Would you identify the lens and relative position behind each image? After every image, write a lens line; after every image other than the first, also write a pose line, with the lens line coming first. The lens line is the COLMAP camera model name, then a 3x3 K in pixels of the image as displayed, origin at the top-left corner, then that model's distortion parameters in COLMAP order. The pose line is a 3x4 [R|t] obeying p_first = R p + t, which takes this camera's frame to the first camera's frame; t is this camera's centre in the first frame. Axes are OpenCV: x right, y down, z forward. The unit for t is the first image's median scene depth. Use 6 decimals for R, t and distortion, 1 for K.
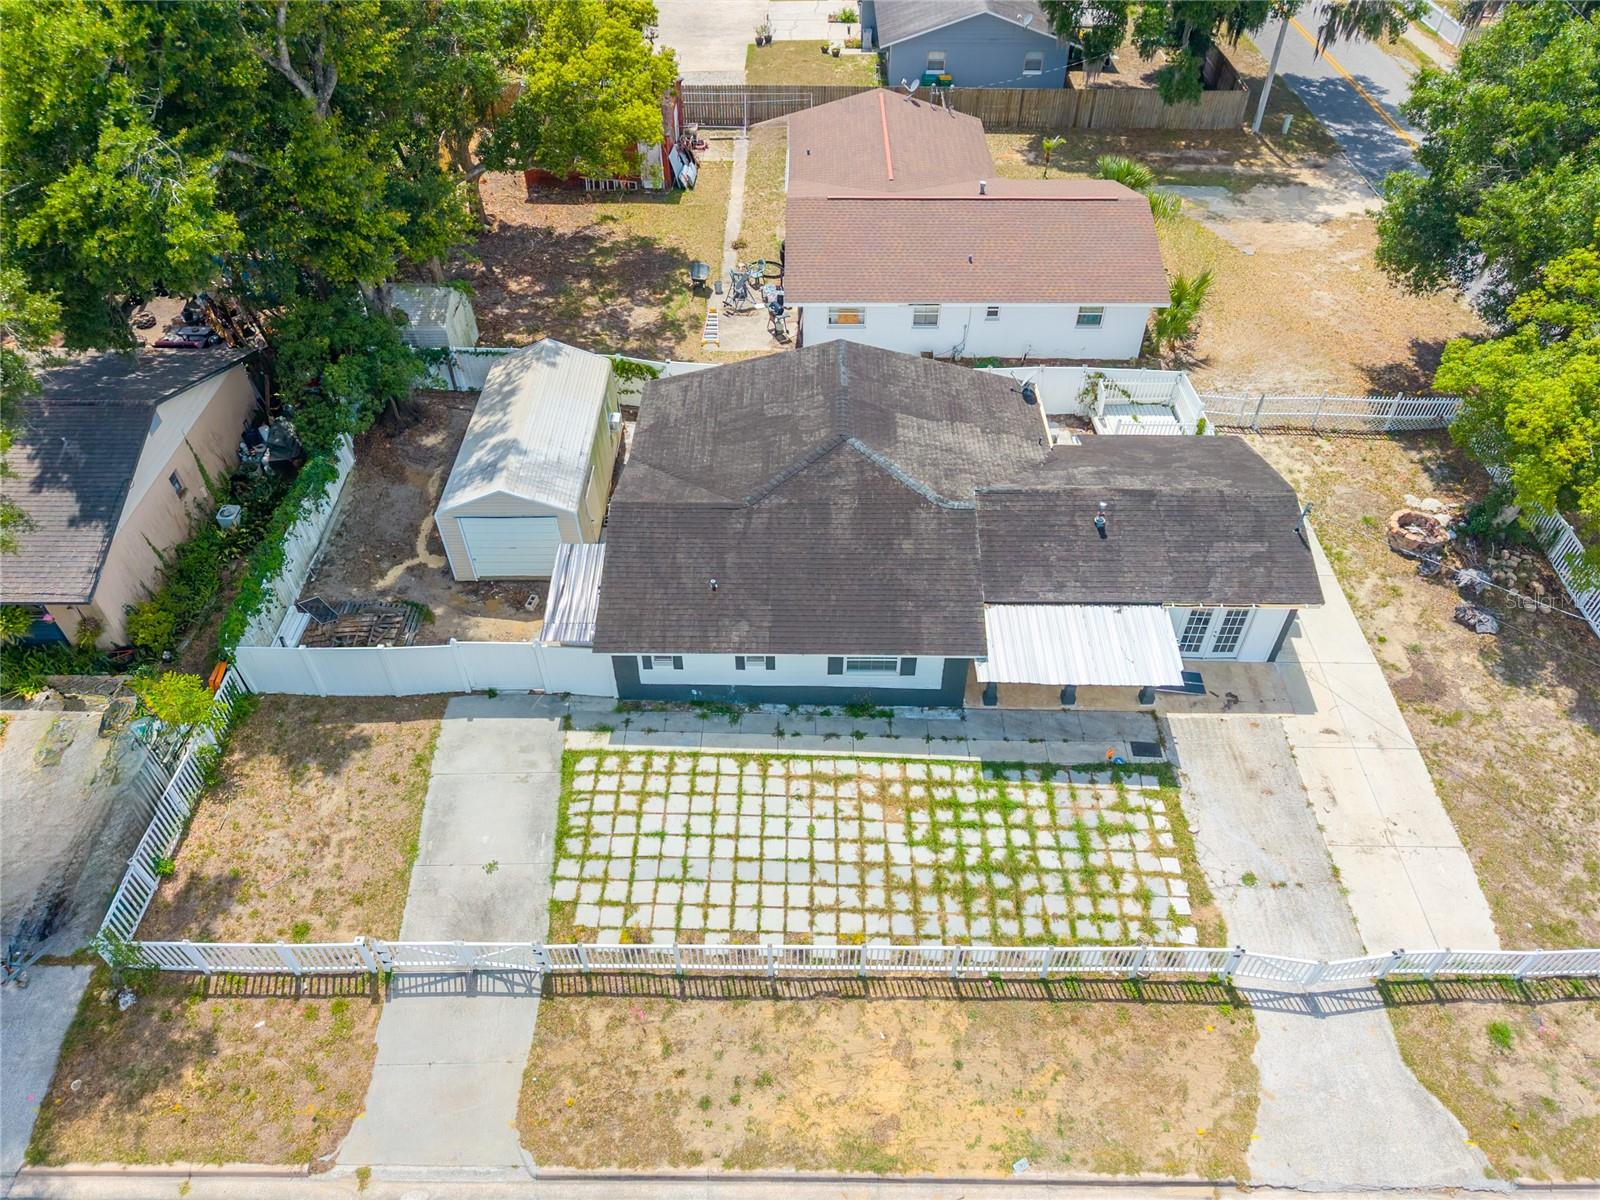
lens RADIAL K [[1109.5, 0, 800.0], [0, 1109.5, 600.0], [0, 0, 1]] dist [0.031128, -0.041537]
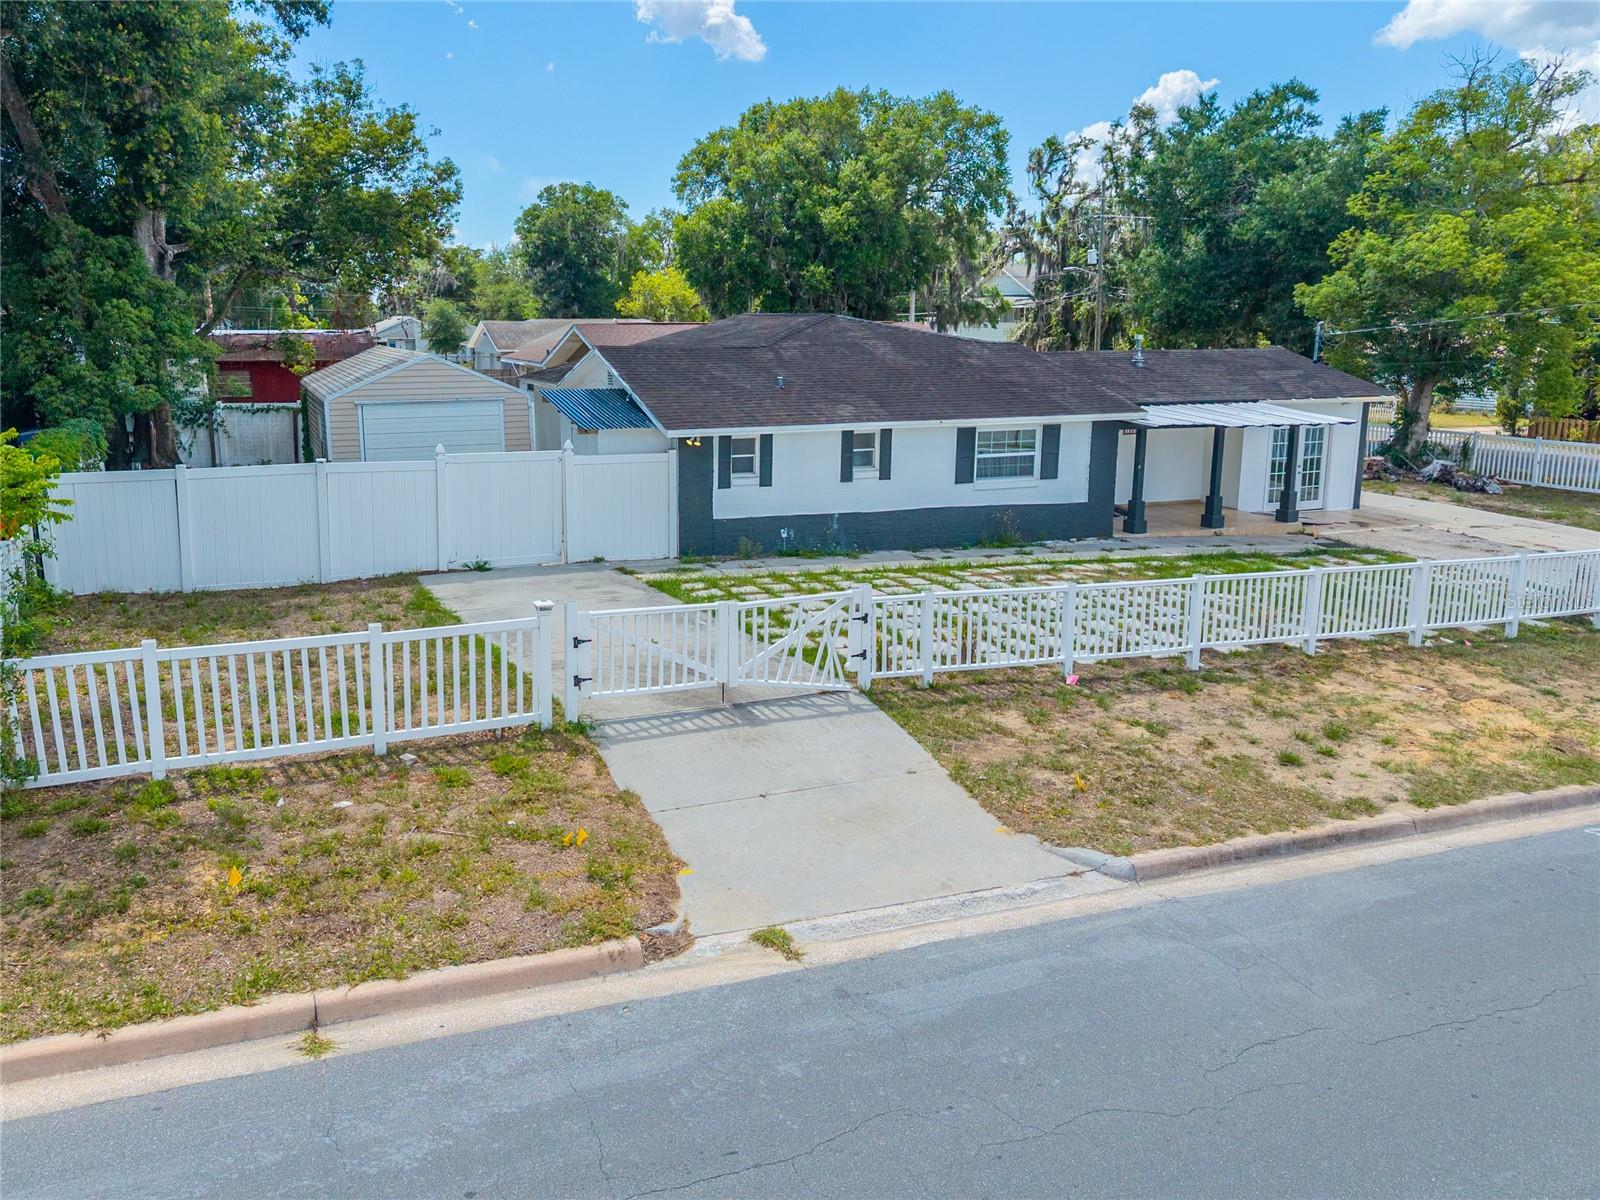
lens RADIAL K [[1218.7, 0, 695.5], [0, 1218.7, 514.0], [0, 0, 1]] dist [0.044673, -0.050194]
pose [[0.929899, -0.059514, 0.362969, -0.503130], [0.258695, 0.807323, -0.530383, 0.549602], [-0.261468, 0.587101, 0.766125, 0.531682]]
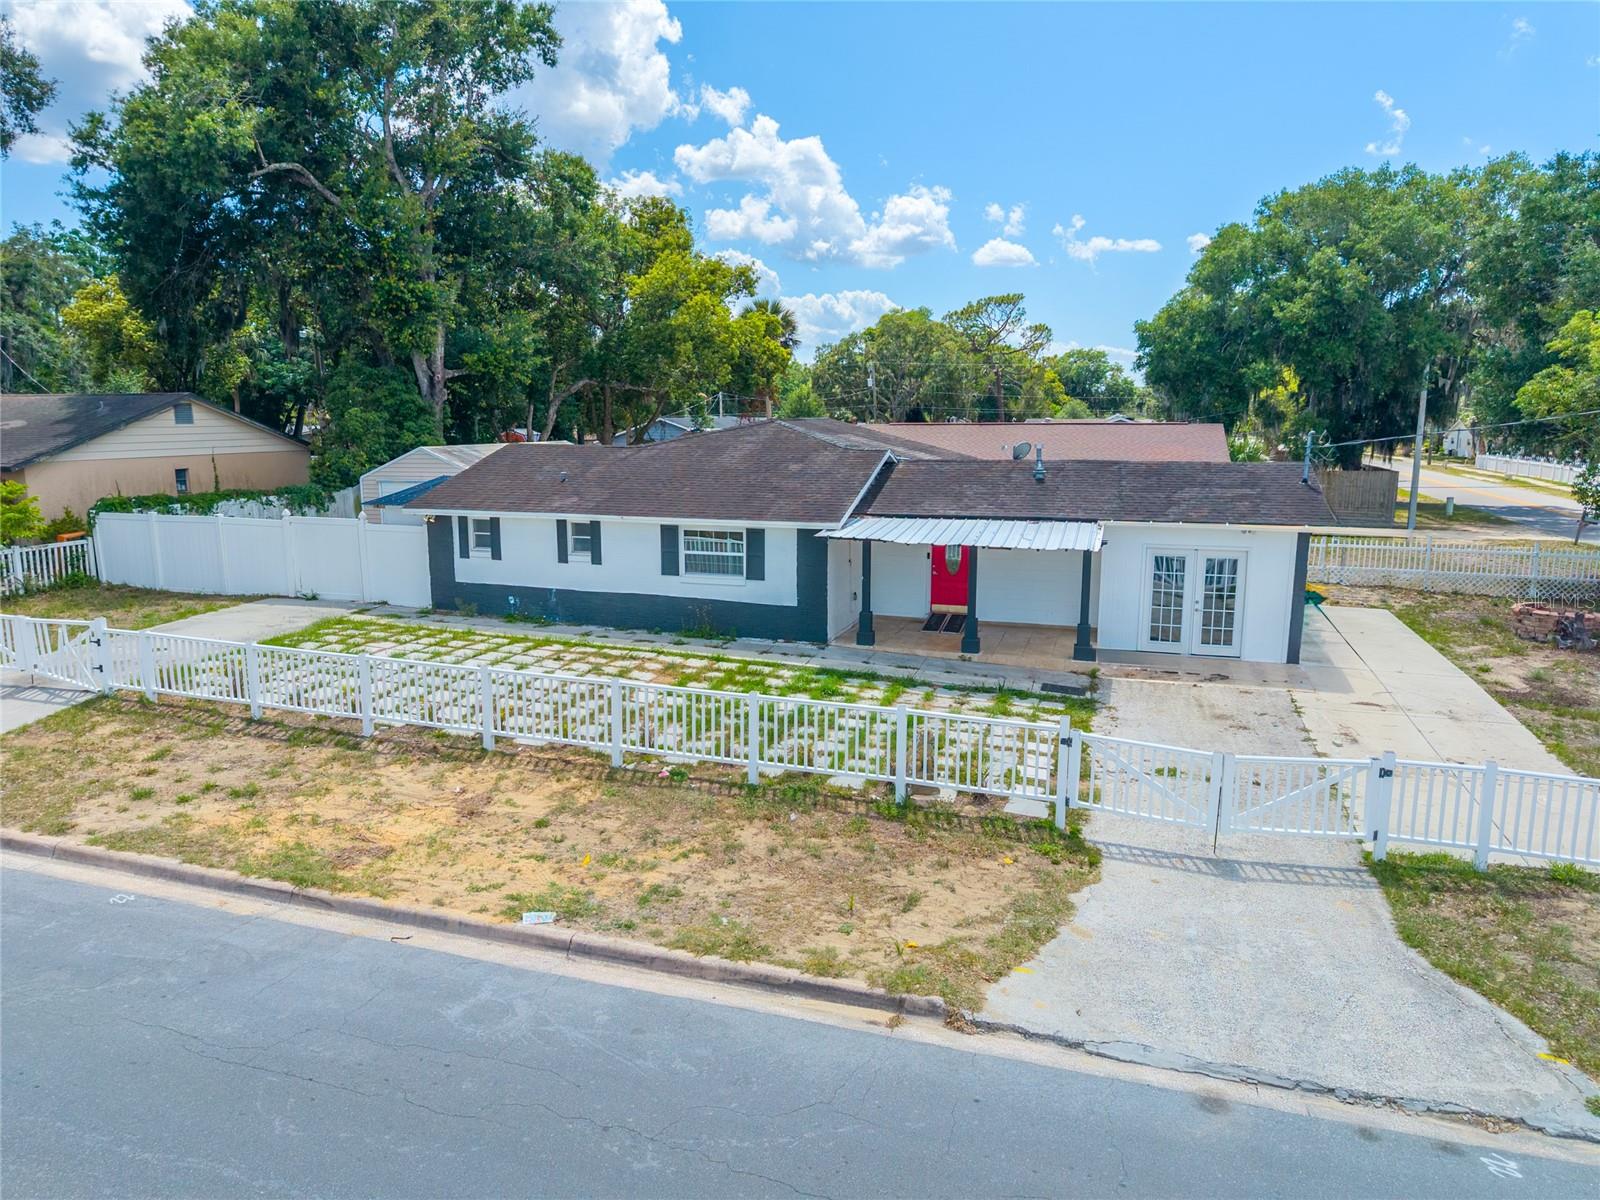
lens RADIAL K [[1077.6, 0, 800.0], [0, 1077.6, 600.0], [0, 0, 1]] dist [0.029792, -0.033835]
pose [[0.958148, 0.048878, -0.282070, 0.408115], [-0.200630, 0.817502, -0.539850, 0.575584], [0.204206, 0.573848, 0.793094, 0.491676]]
